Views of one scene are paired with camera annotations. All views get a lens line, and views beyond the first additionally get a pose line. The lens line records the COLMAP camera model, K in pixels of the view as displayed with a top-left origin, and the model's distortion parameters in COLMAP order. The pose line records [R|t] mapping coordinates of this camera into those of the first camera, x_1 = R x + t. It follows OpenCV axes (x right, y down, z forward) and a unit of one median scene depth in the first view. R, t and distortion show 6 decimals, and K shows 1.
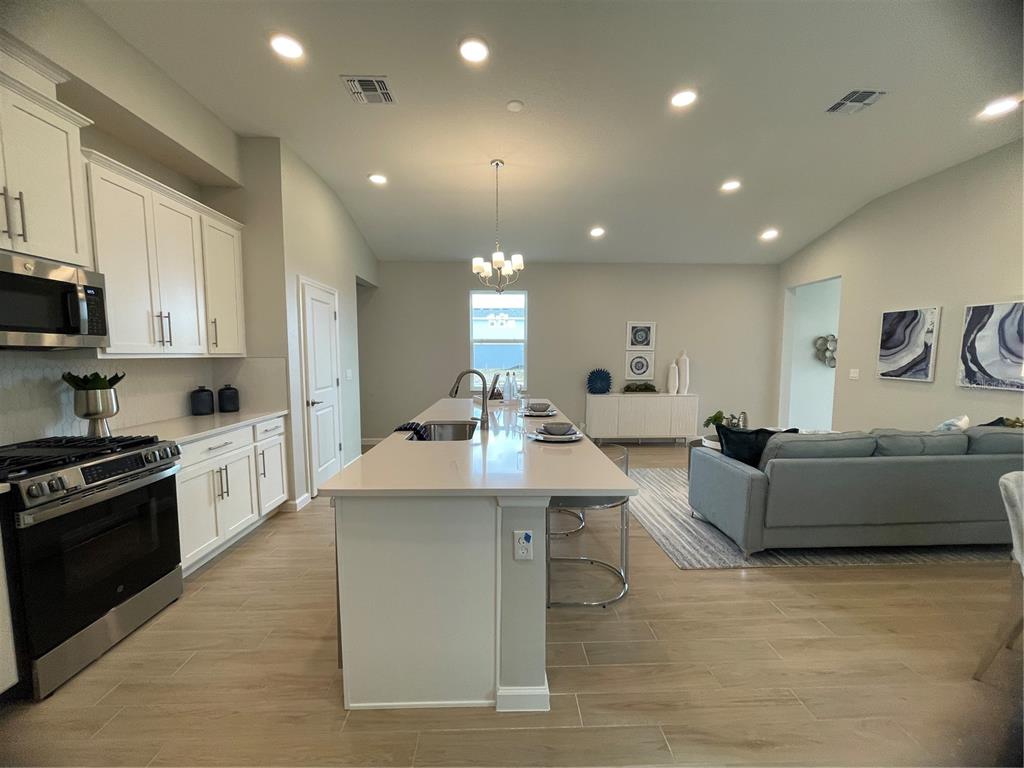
lens RADIAL K [[413.1, 0, 513.8], [0, 413.1, 391.1], [0, 0, 1]] dist [-0.000510, -0.000350]
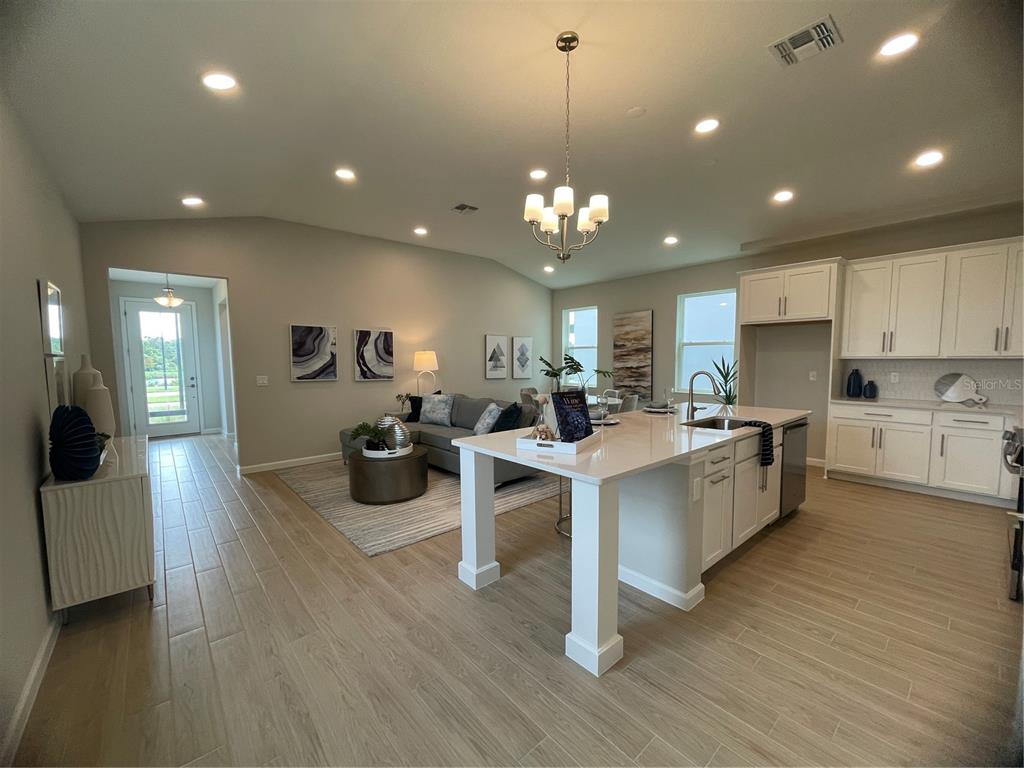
lens RADIAL K [[413.1, 0, 513.8], [0, 413.1, 389.8], [0, 0, 1]] dist [-0.000510, -0.000350]
pose [[-0.631106, -0.054900, 0.773751, -0.510427], [0.076839, 0.988162, 0.132786, -0.147418], [-0.771882, 0.143256, -0.619416, 1.592543]]
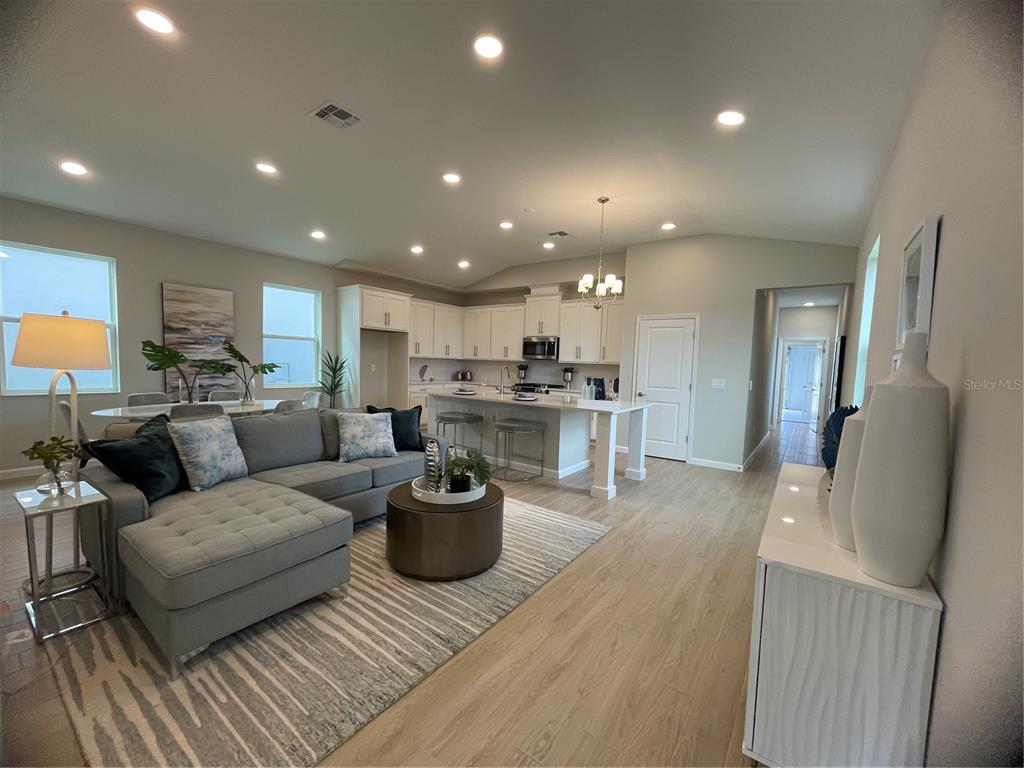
lens RADIAL K [[413.1, 0, 511.8], [0, 413.1, 390.9], [0, 0, 1]] dist [-0.000510, -0.000350]
pose [[-0.619200, 0.033405, -0.784522, 1.132240], [-0.104224, 0.986759, 0.124278, -0.140033], [0.778285, 0.158719, -0.607520, 1.698731]]
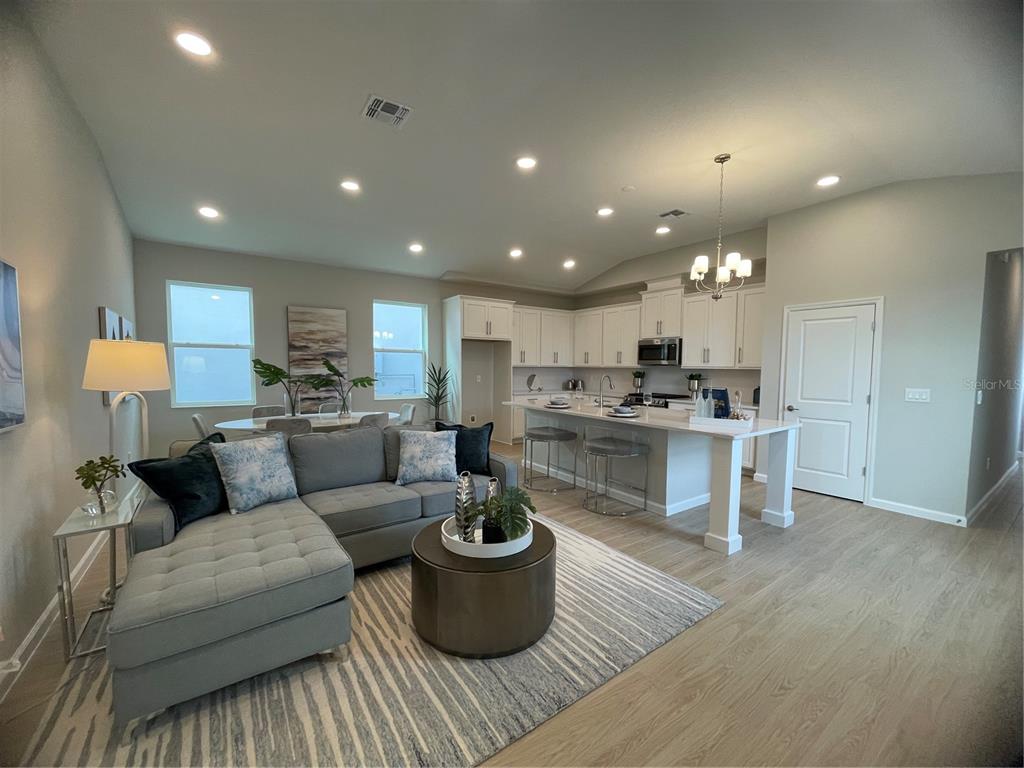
lens RADIAL K [[413.1, 0, 512.8], [0, 413.1, 391.3], [0, 0, 1]] dist [-0.000510, -0.000350]
pose [[-0.838104, 0.026794, -0.544852, 0.906715], [-0.057524, 0.988884, 0.137115, -0.149624], [0.542469, 0.146258, -0.827246, 1.671409]]
